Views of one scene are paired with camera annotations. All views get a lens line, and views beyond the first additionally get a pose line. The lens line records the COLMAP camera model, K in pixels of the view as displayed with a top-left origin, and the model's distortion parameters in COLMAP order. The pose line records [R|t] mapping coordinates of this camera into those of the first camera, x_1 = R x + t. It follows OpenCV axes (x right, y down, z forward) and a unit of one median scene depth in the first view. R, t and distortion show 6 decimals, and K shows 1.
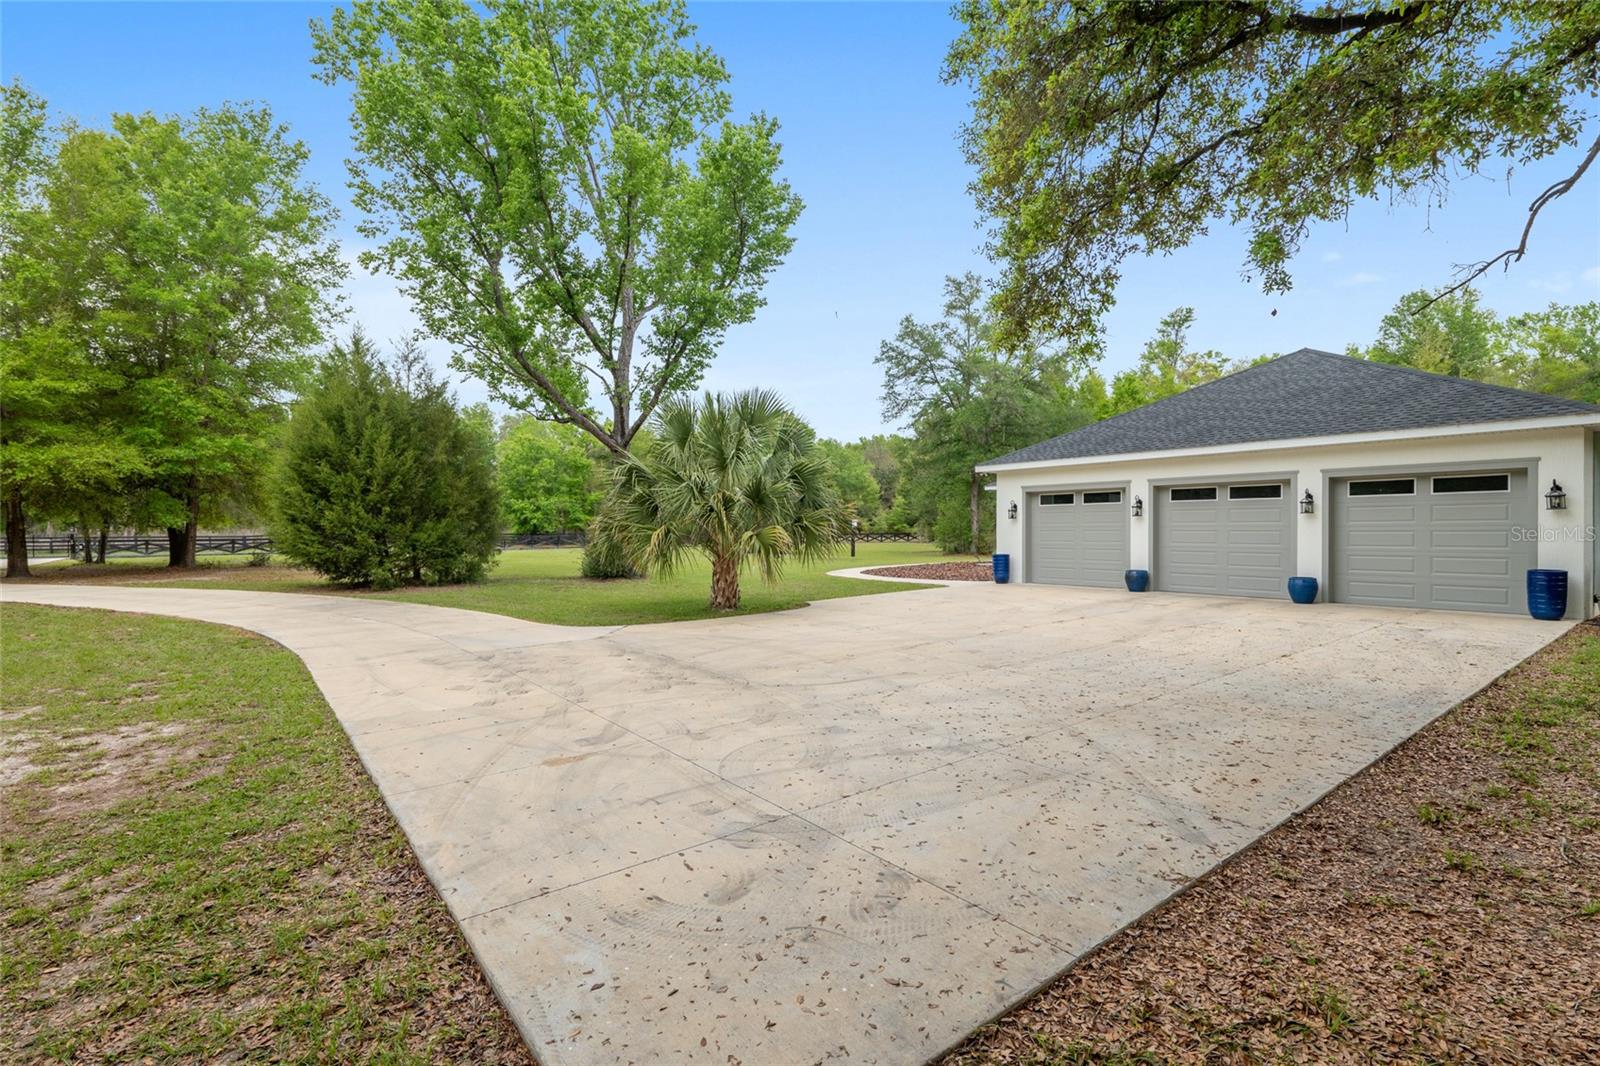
lens RADIAL K [[749.7, 0, 795.5], [0, 749.7, 533.5], [0, 0, 1]] dist [0.001034, 0.000371]
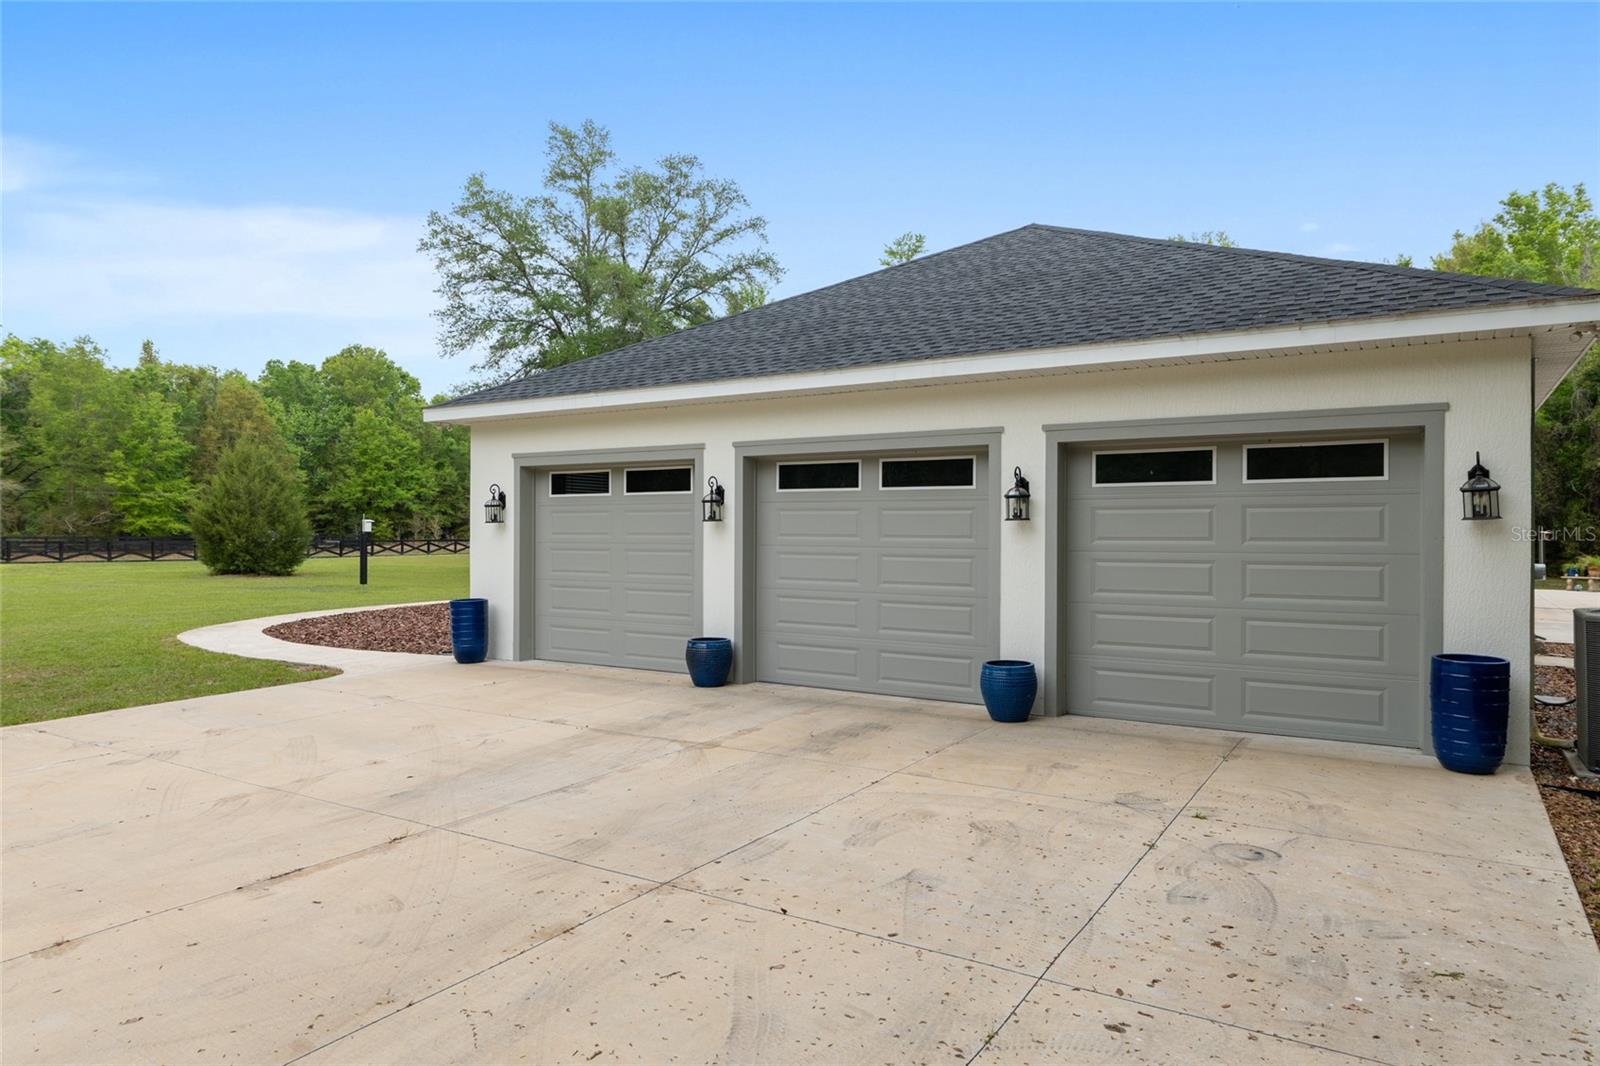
lens RADIAL K [[1024.1, 0, 801.7], [0, 1024.1, 531.5], [0, 0, 1]] dist [-0.005886, -0.000314]
pose [[0.939002, 0.006290, 0.343854, 0.250704], [-0.004670, 0.999974, -0.005540, -0.011825], [-0.343880, 0.003596, 0.939007, 0.335248]]
